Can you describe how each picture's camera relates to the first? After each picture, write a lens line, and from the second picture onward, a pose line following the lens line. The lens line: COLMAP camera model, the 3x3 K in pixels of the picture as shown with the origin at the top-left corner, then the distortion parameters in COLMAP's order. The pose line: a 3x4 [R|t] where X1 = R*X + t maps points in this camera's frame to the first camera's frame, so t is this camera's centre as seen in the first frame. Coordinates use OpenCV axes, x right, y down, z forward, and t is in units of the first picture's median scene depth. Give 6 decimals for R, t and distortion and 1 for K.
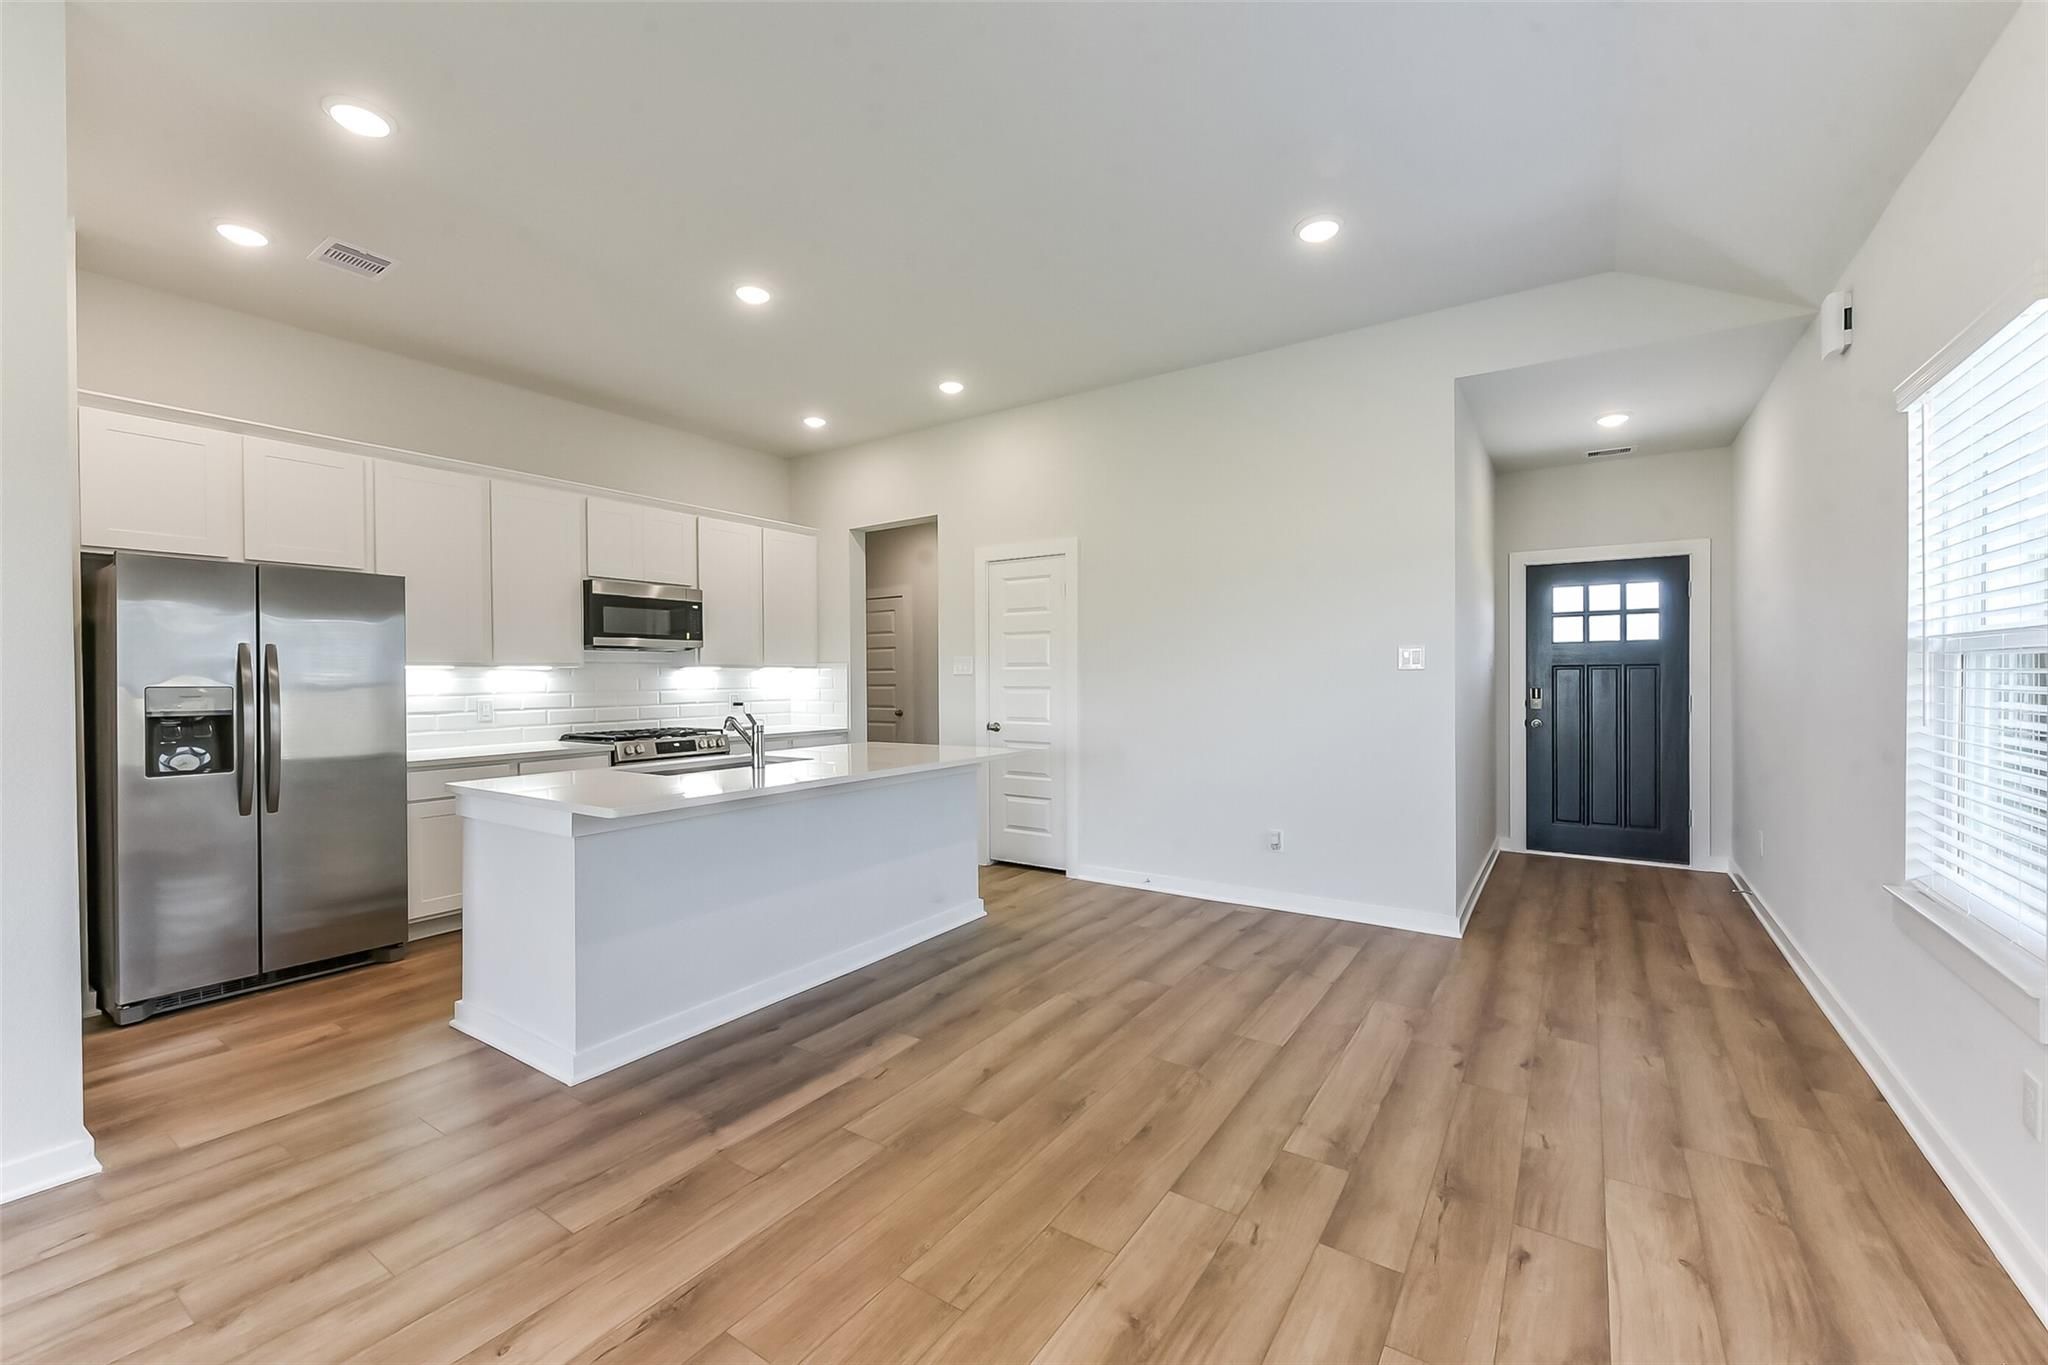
lens RADIAL K [[825.4, 0, 1028.8], [0, 825.4, 684.1], [0, 0, 1]] dist [0.000149, -0.001098]
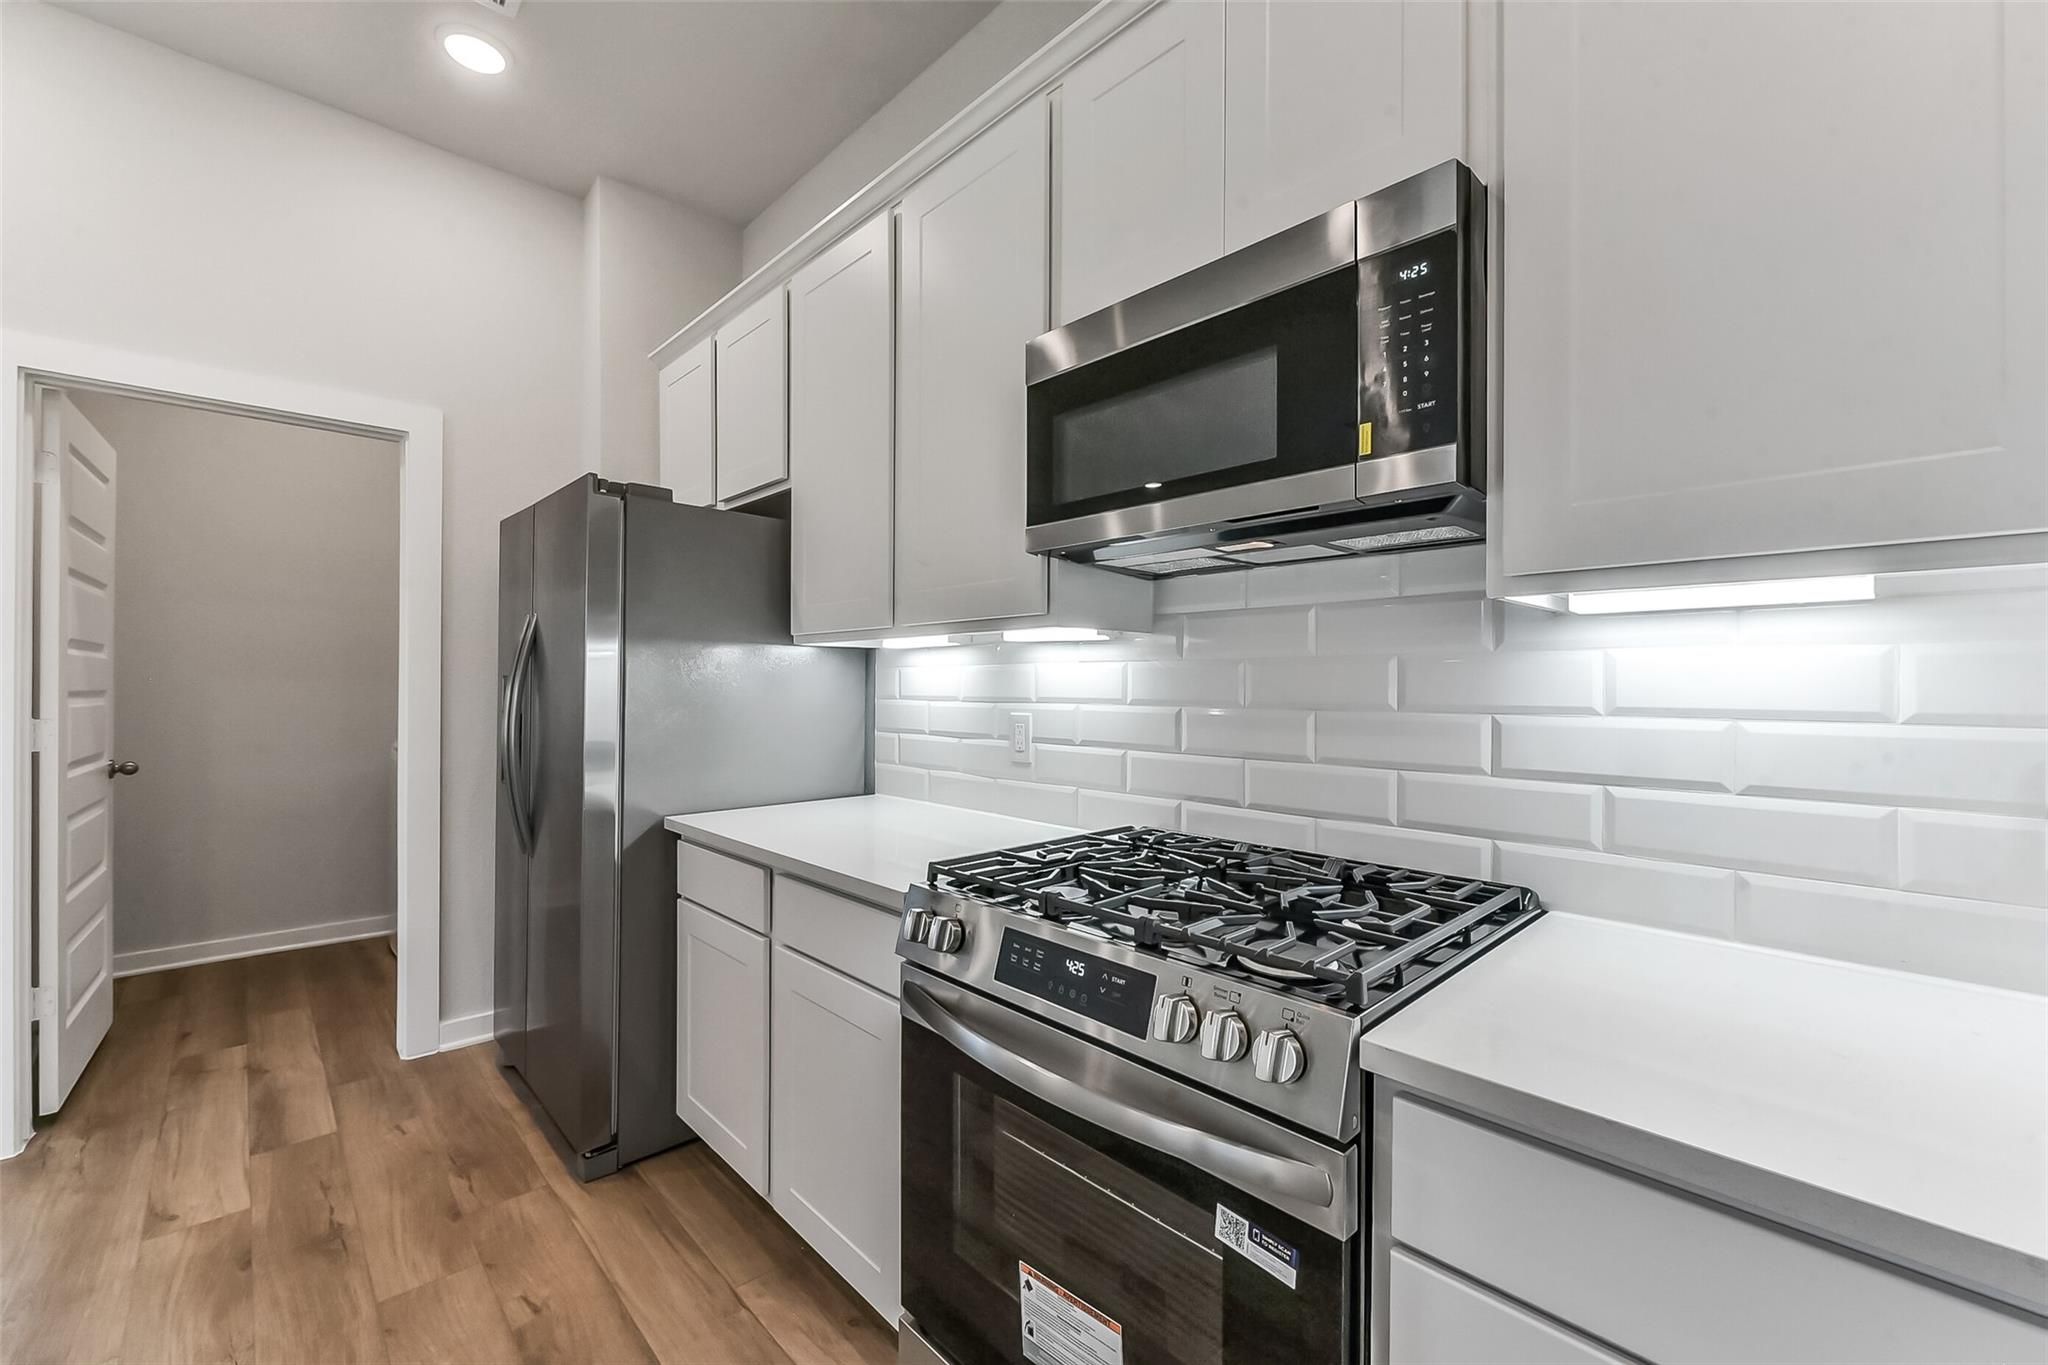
lens RADIAL K [[825.4, 0, 1028.8], [0, 825.4, 684.1], [0, 0, 1]] dist [0.000149, -0.001098]
pose [[-0.218628, 0.007029, -0.975783, -0.265495], [-0.011810, 0.999882, 0.009848, -0.001366], [0.975737, 0.013677, -0.218519, 1.250055]]
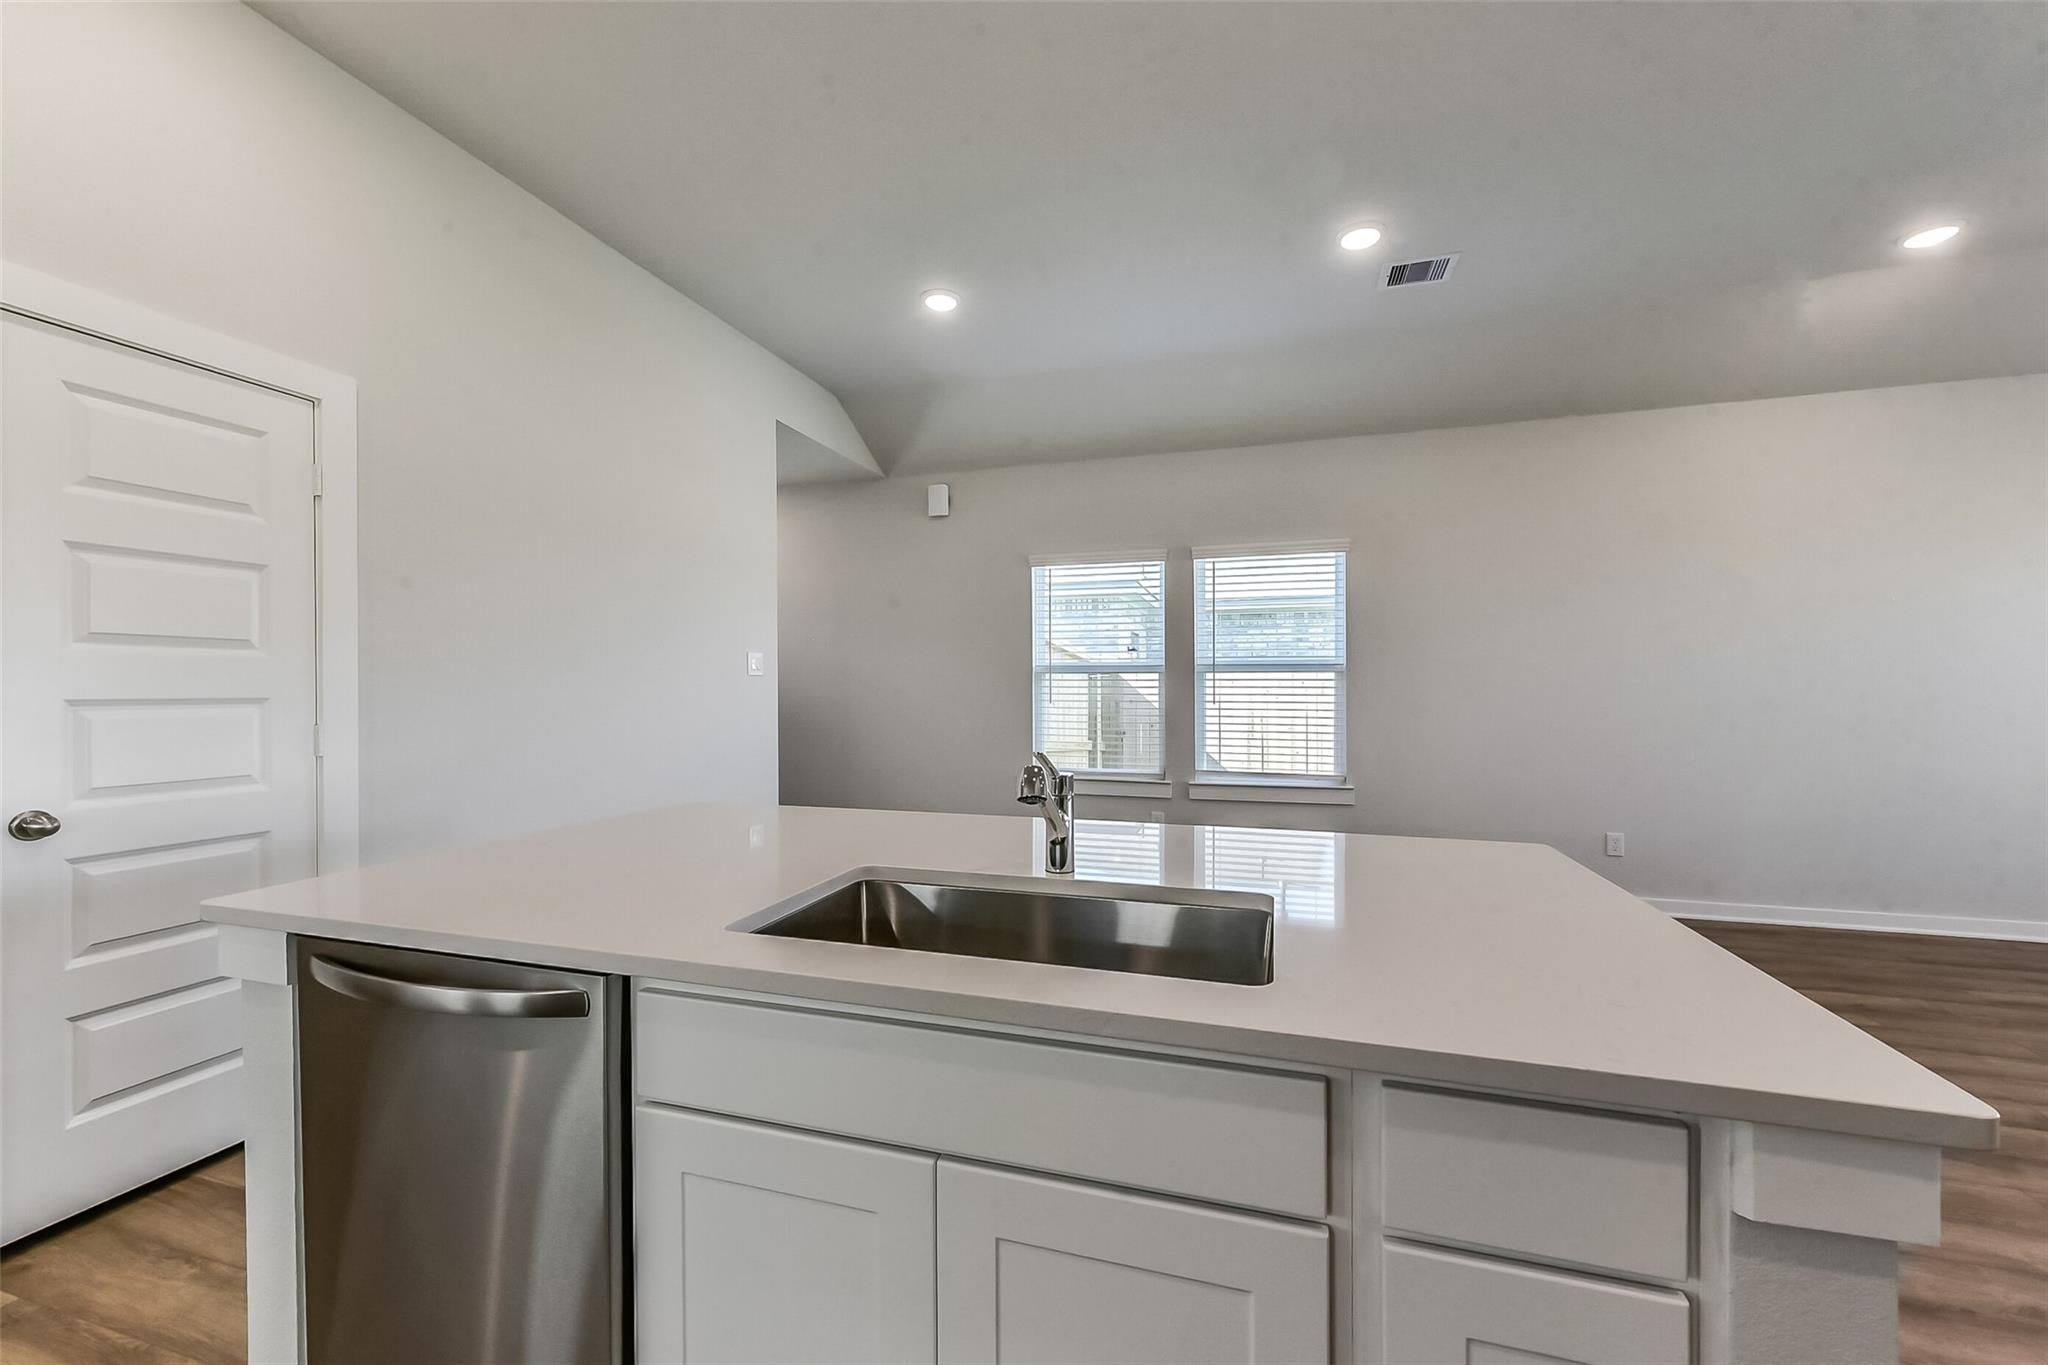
lens RADIAL K [[797.1, 0, 1028.5], [0, 797.1, 690.7], [0, 0, 1]] dist [0.015477, -0.005368]
pose [[-0.288913, 0.000394, 0.957355, -0.597299], [0.013260, 0.999906, 0.003590, 0.003426], [-0.957263, 0.013732, -0.288891, 0.931876]]
